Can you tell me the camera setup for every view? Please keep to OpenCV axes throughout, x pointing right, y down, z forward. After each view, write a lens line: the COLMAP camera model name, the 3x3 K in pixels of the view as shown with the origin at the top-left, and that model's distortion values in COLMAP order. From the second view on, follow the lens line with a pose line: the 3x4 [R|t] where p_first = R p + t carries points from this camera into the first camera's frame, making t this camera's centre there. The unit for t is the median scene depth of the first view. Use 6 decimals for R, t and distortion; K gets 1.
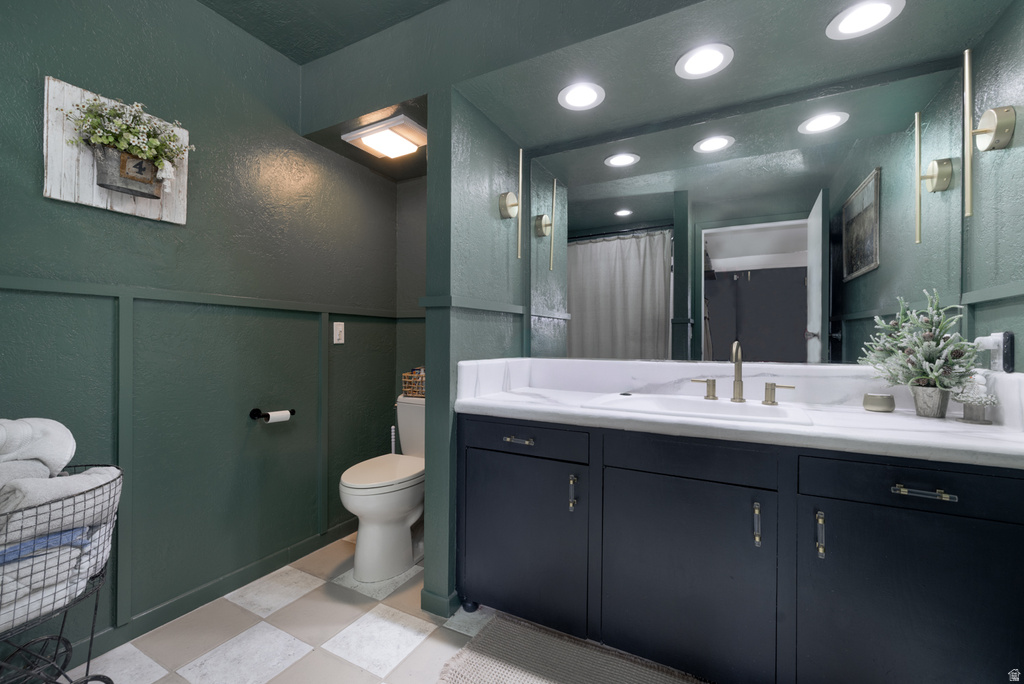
lens RADIAL K [[436.8, 0, 512.6], [0, 436.8, 342.1], [0, 0, 1]] dist [0.000963, -0.001471]
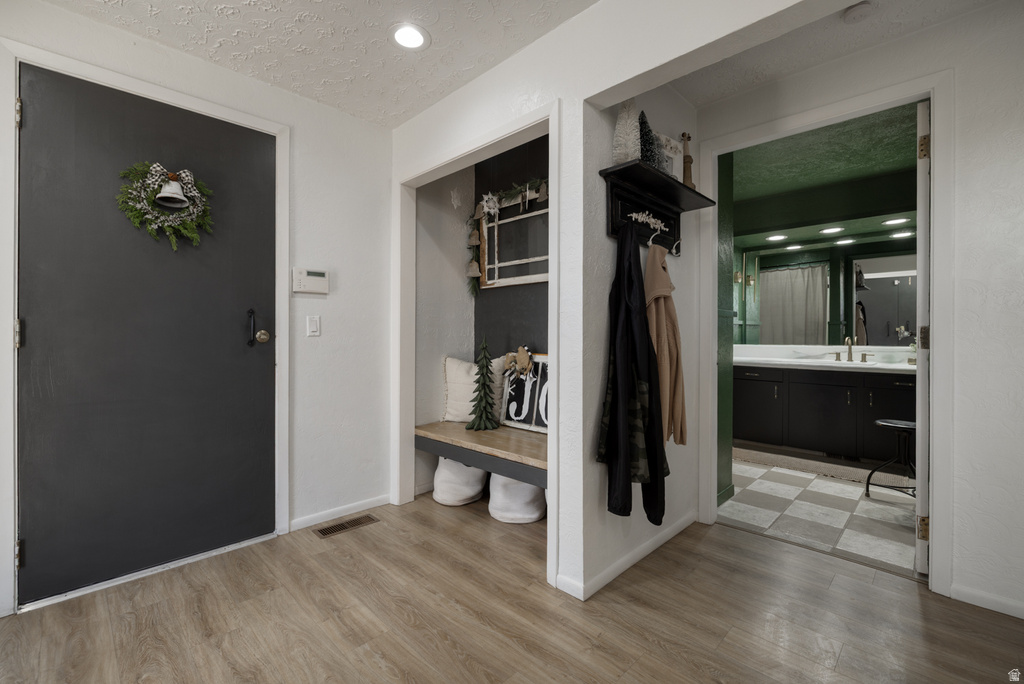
lens RADIAL K [[436.8, 0, 506.4], [0, 436.8, 338.1], [0, 0, 1]] dist [0.000963, -0.001471]
pose [[0.951747, 0.001722, -0.306880, -0.427336], [0.000598, 0.999972, 0.007466, -0.013387], [0.306885, -0.007289, 0.951719, -1.429845]]
